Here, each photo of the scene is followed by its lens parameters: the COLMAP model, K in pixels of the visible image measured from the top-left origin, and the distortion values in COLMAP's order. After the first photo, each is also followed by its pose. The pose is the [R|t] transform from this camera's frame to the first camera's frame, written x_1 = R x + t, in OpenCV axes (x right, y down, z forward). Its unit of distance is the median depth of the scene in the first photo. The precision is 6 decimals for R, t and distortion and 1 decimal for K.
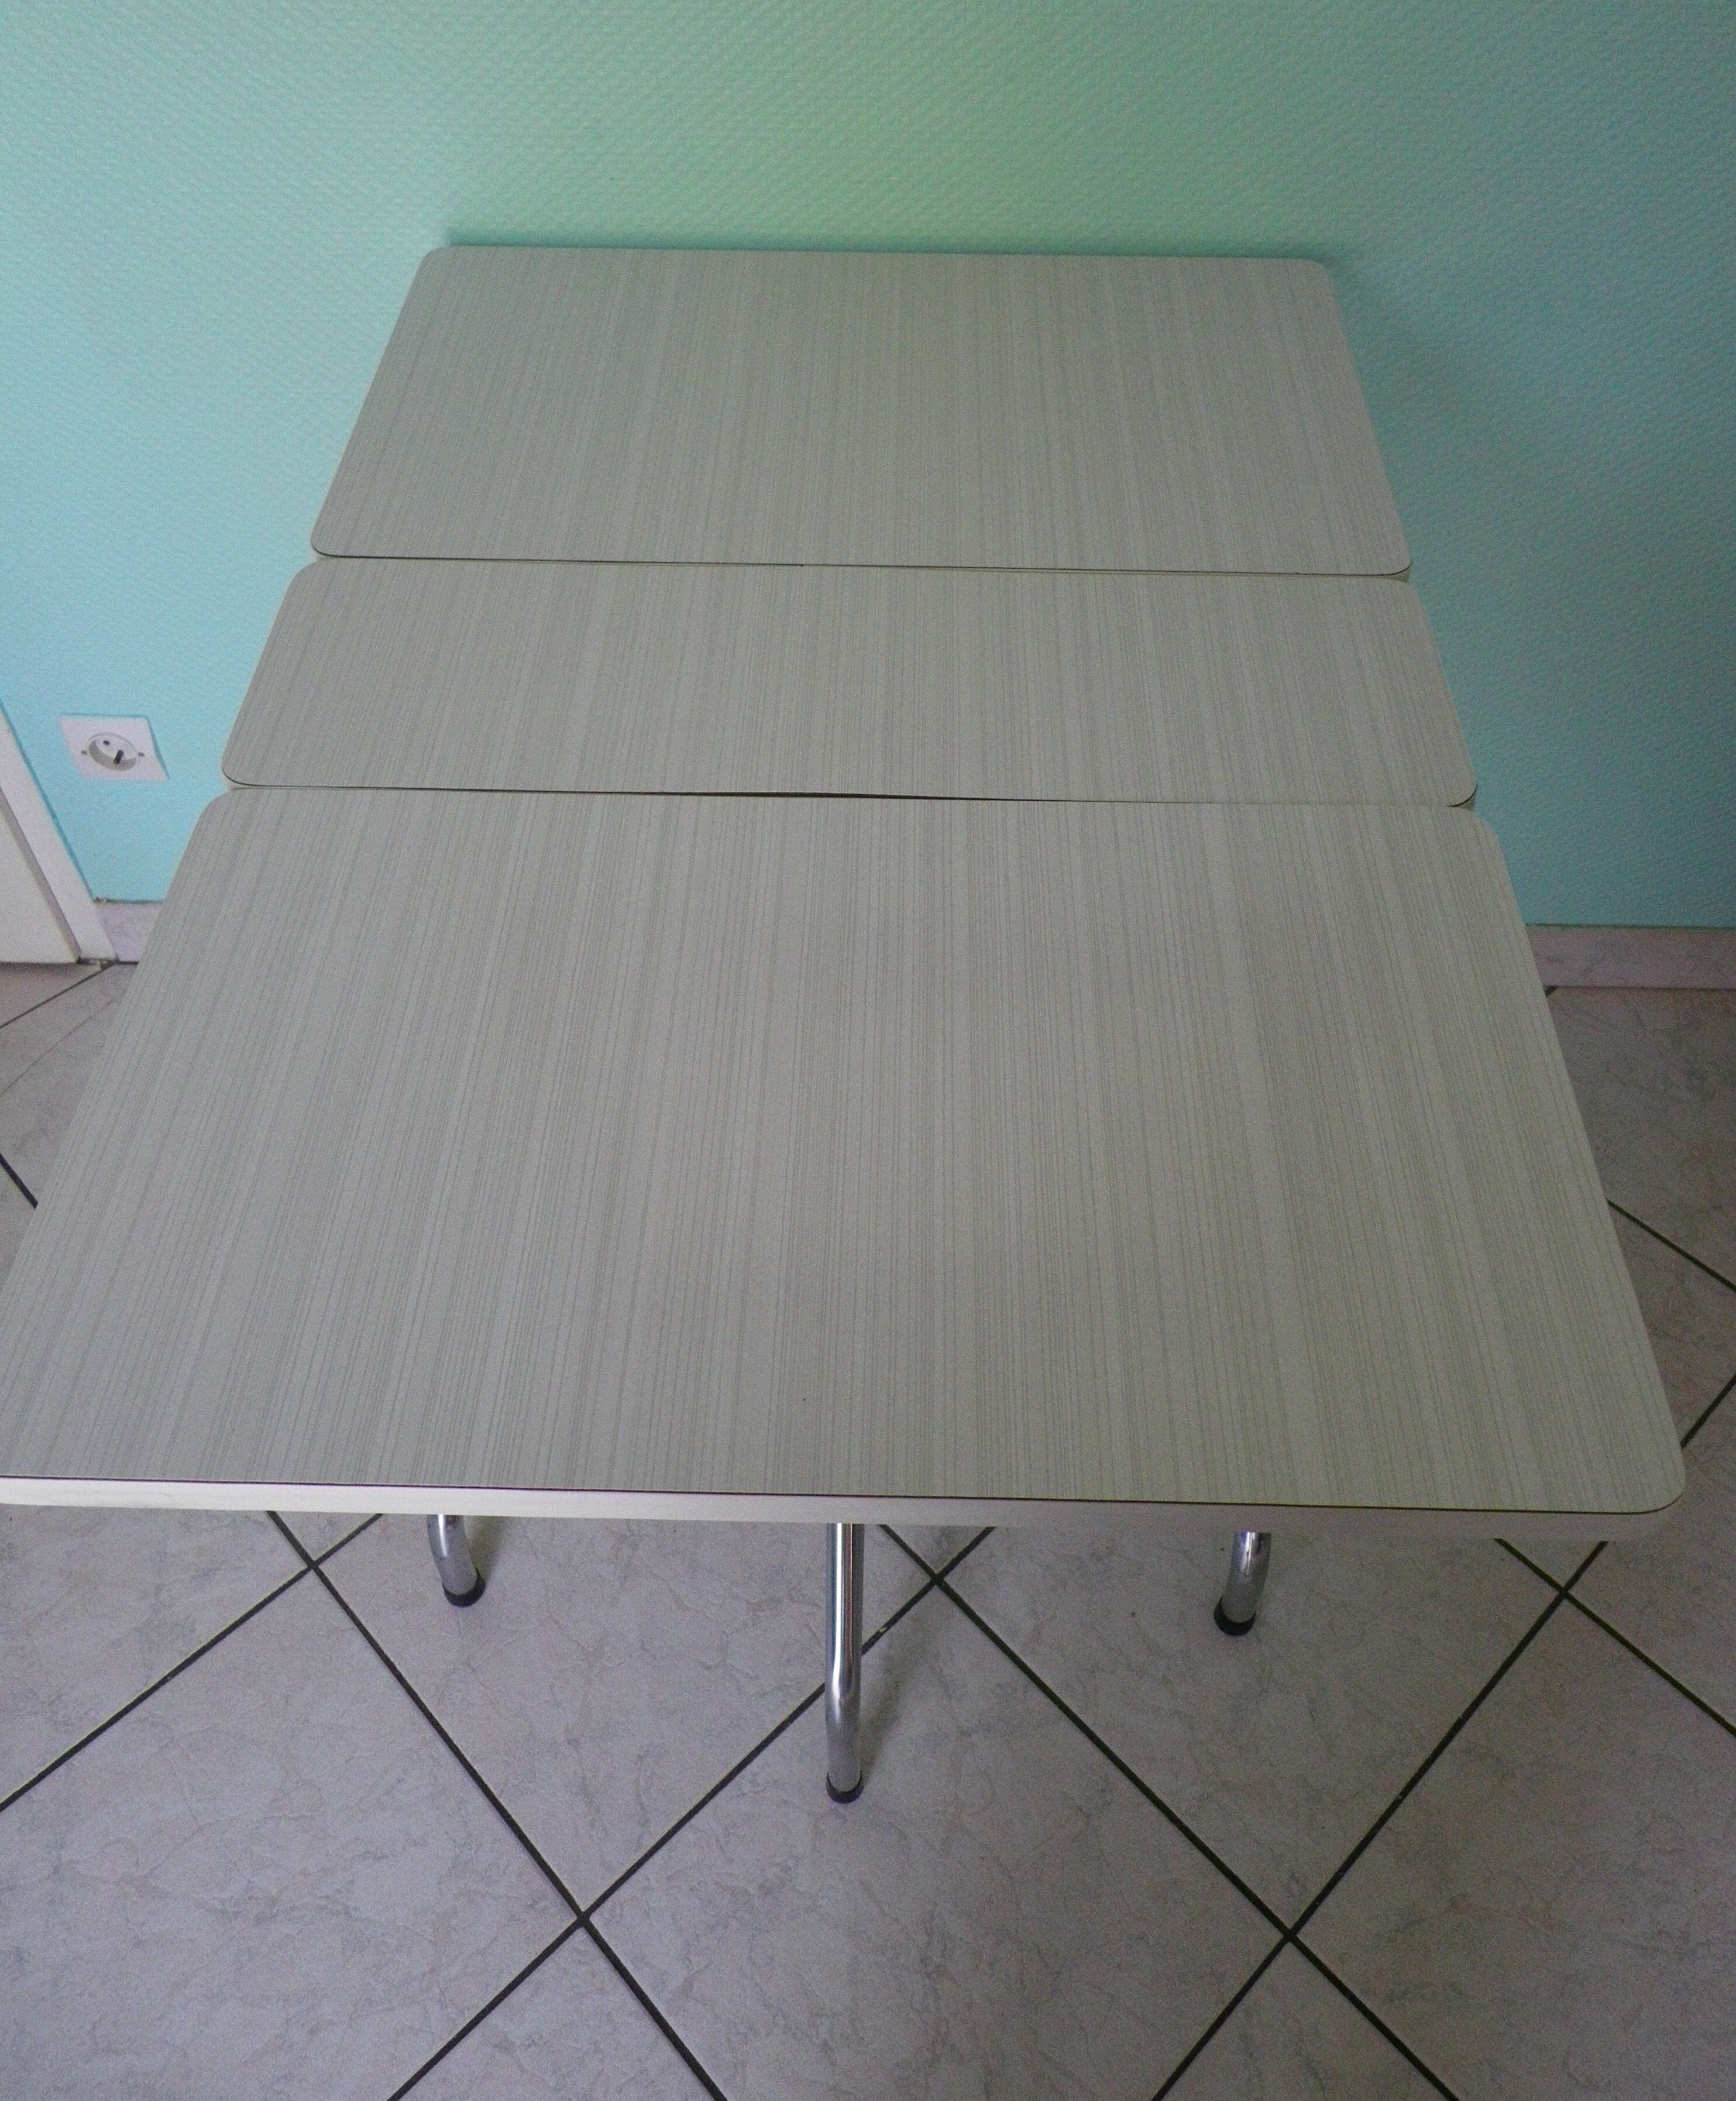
lens RADIAL K [[1802.0, 0, 885.9], [0, 1802.0, 938.3], [0, 0, 1]] dist [-0.007814, -0.000173]
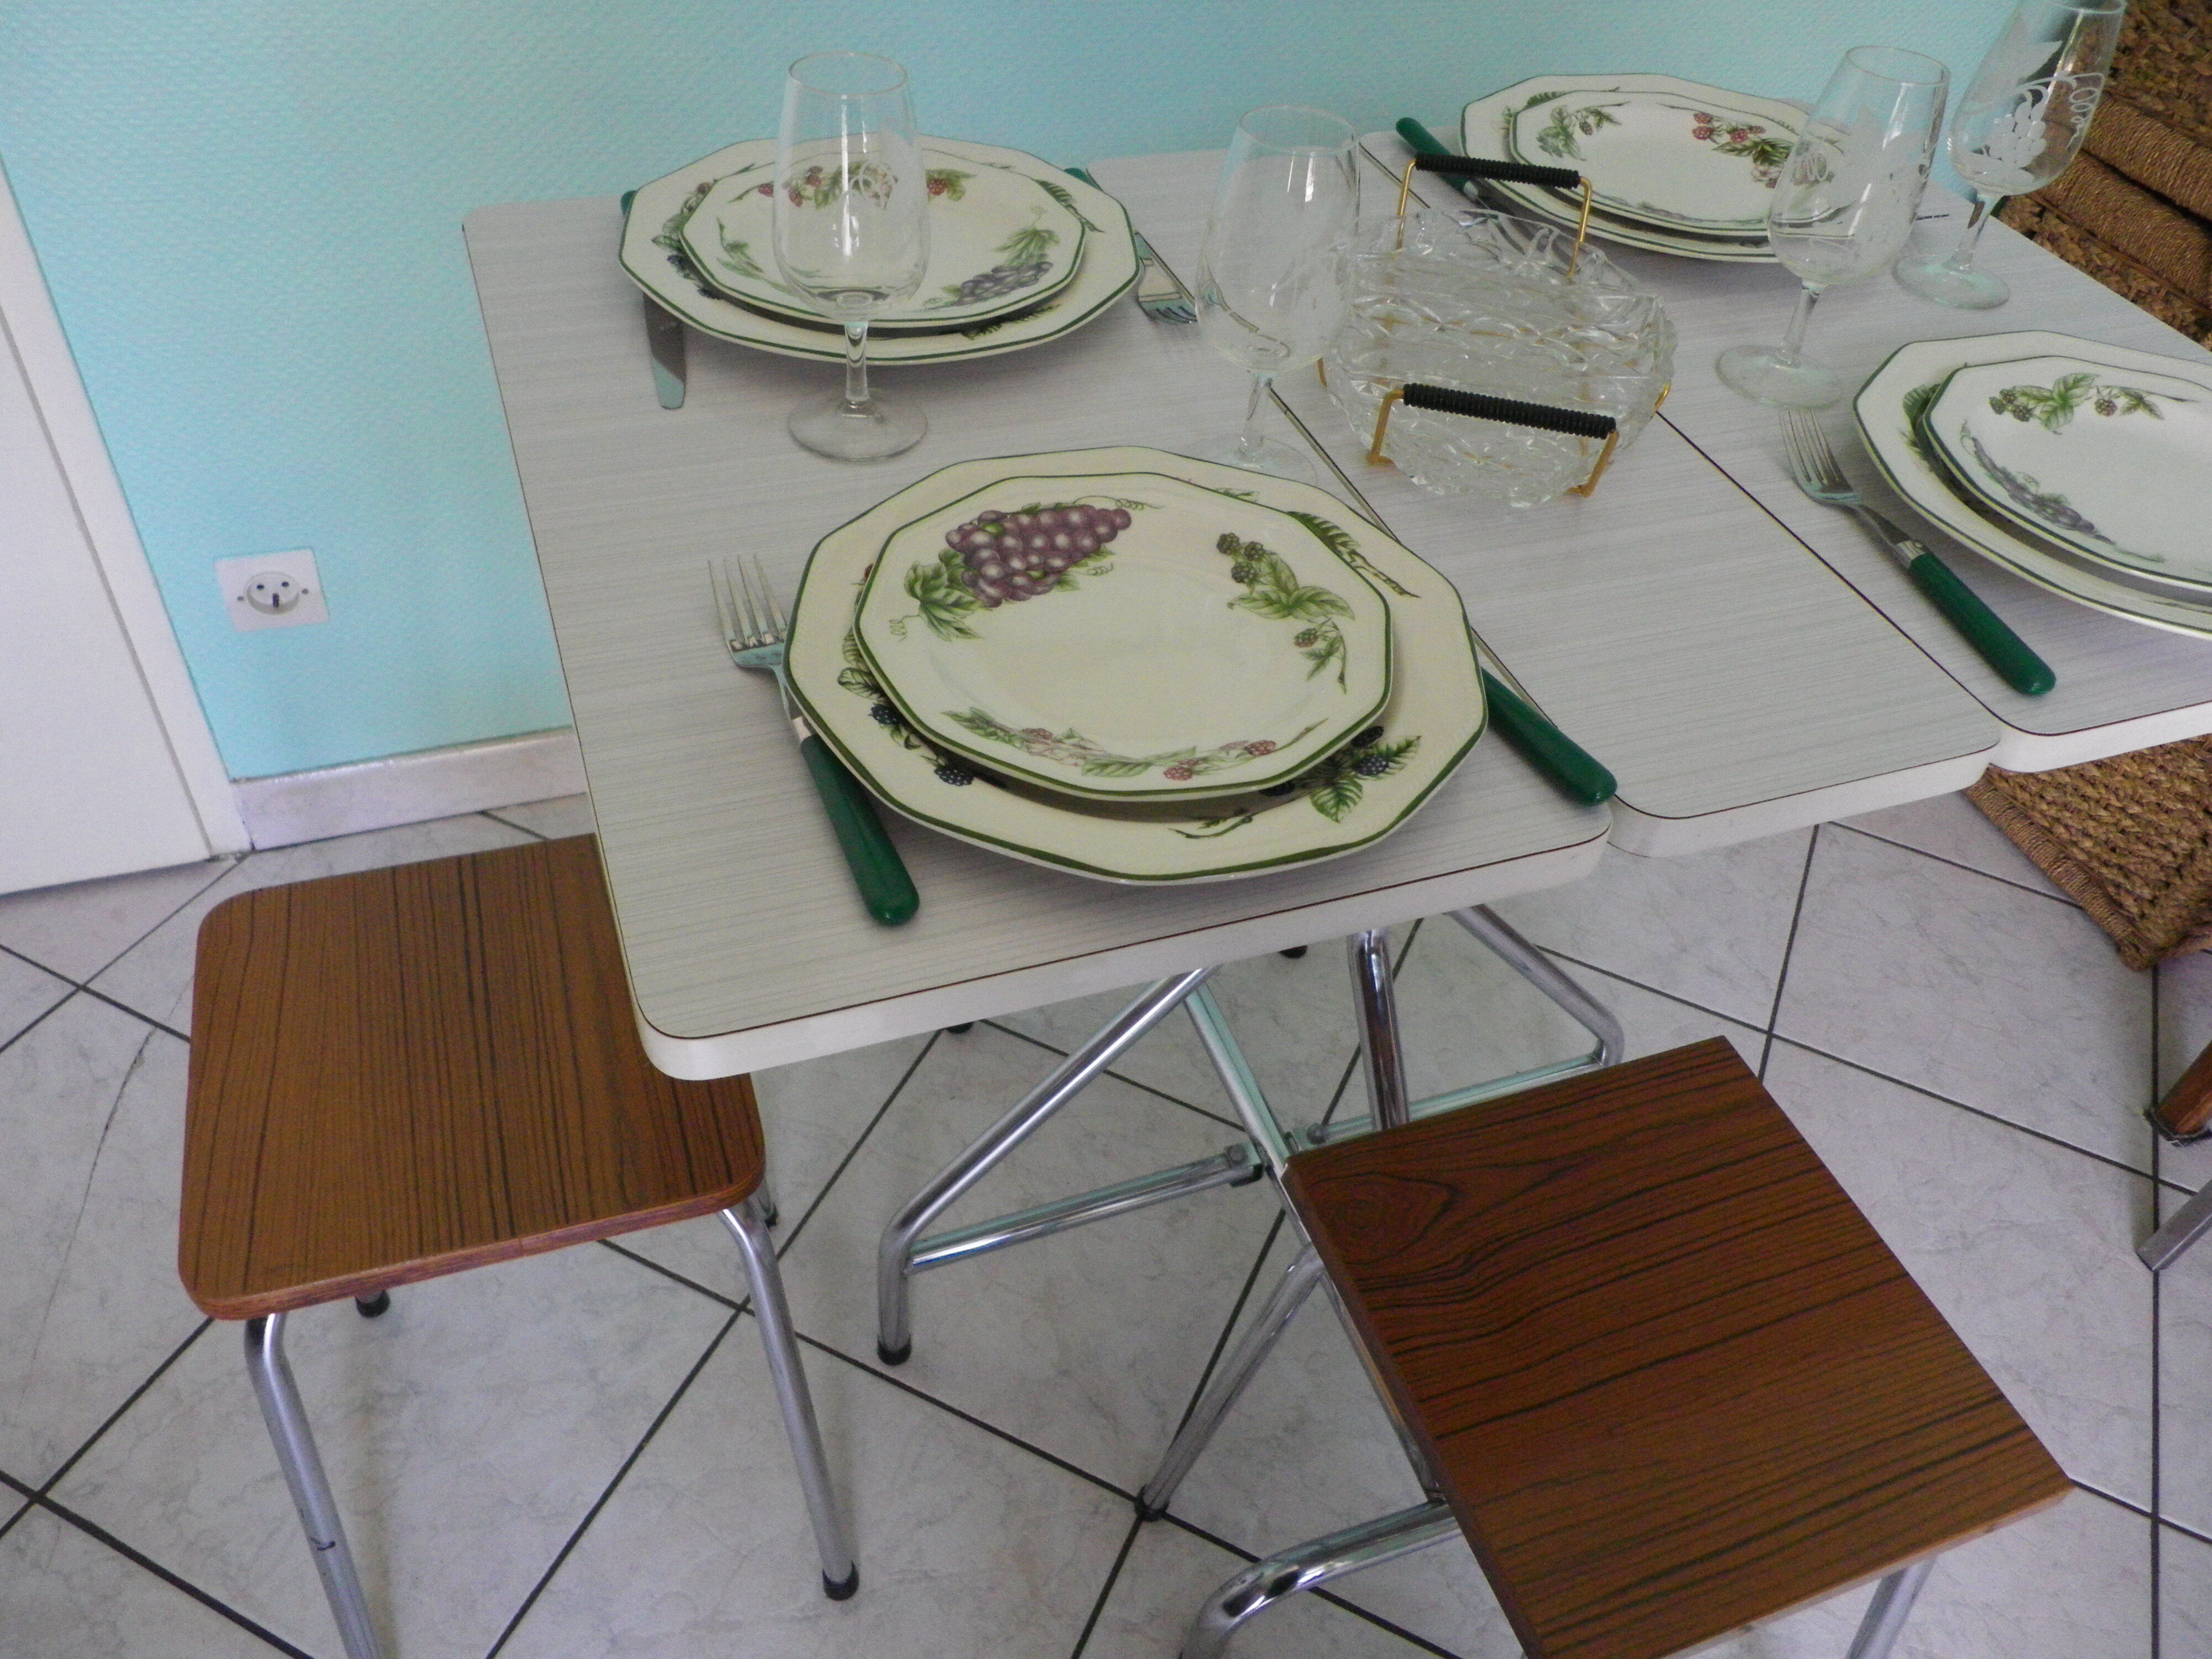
lens RADIAL K [[1698.2, 0, 1118.3], [0, 1698.2, 835.8], [0, 0, 1]] dist [-0.011440, 0.006395]
pose [[0.928969, -0.199411, 0.311852, -0.394377], [0.217060, 0.975898, -0.022565, 0.173506], [-0.299836, 0.088652, 0.949863, 0.026742]]
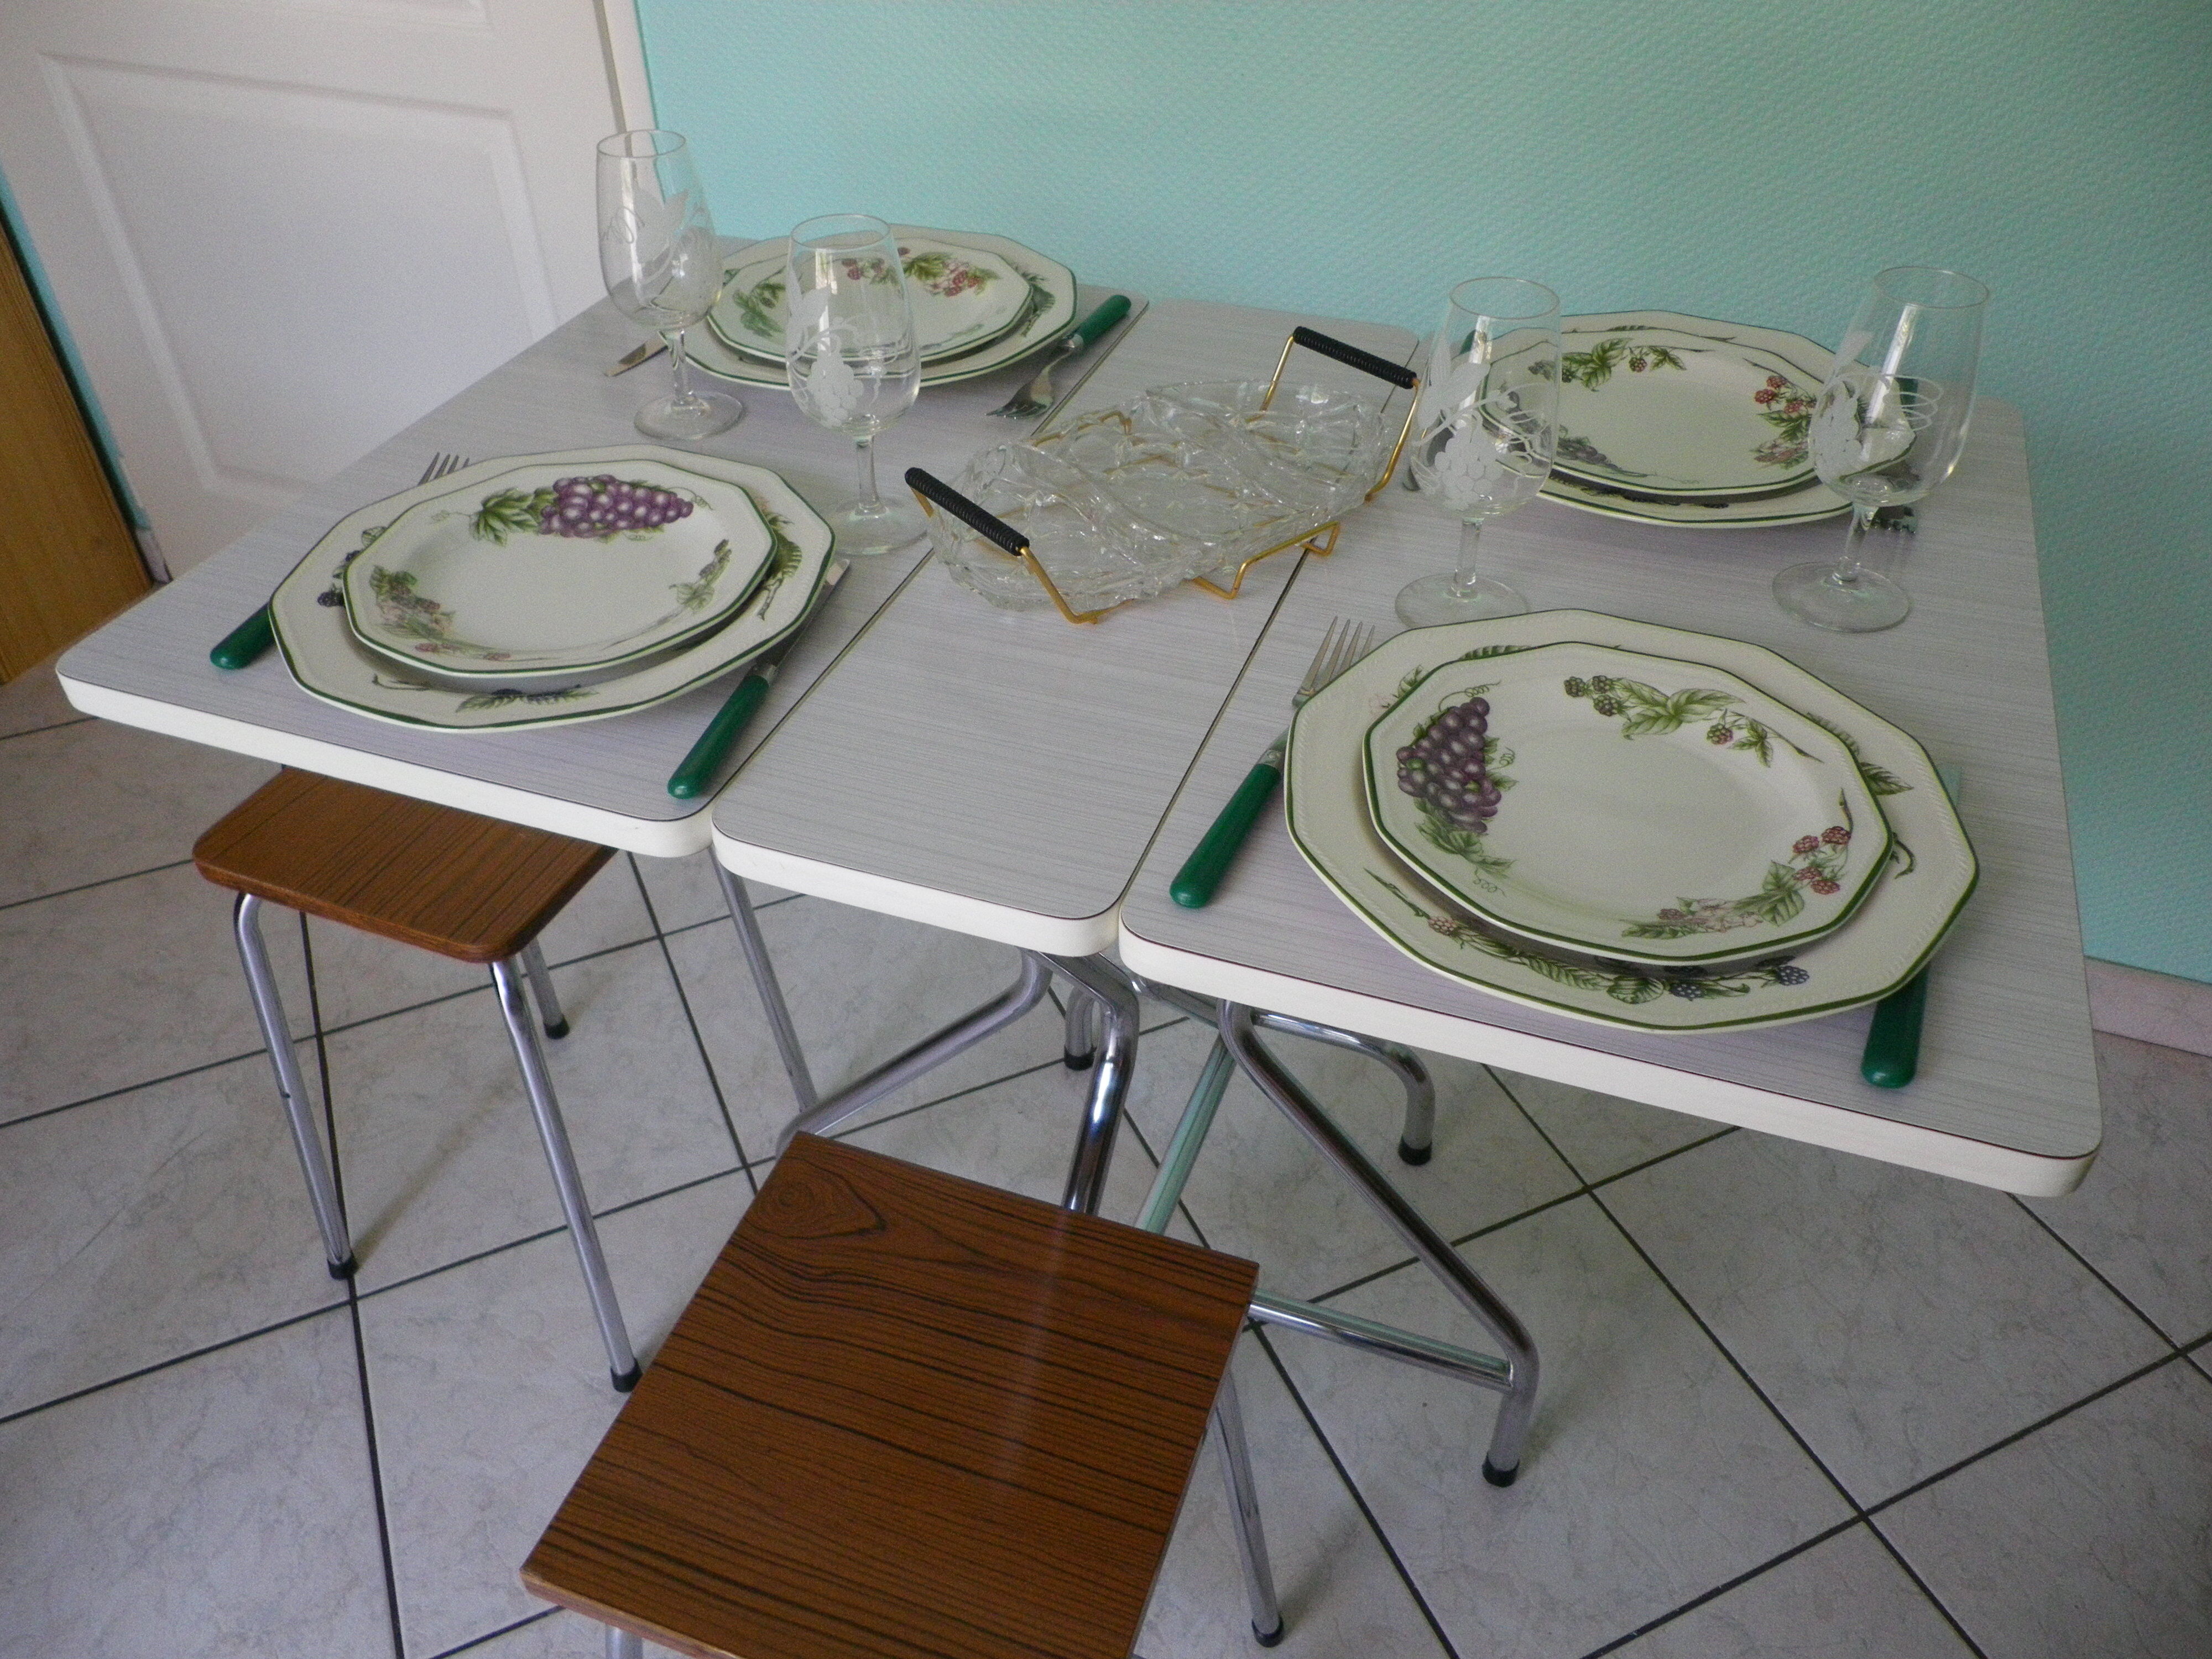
lens RADIAL K [[1698.2, 0, 1100.5], [0, 1698.2, 832.7], [0, 0, 1]] dist [-0.011440, 0.006395]
pose [[0.943096, 0.206602, -0.260547, 0.156896], [-0.242069, 0.963775, -0.111980, 0.222503], [0.227974, 0.168678, 0.958945, -0.055567]]
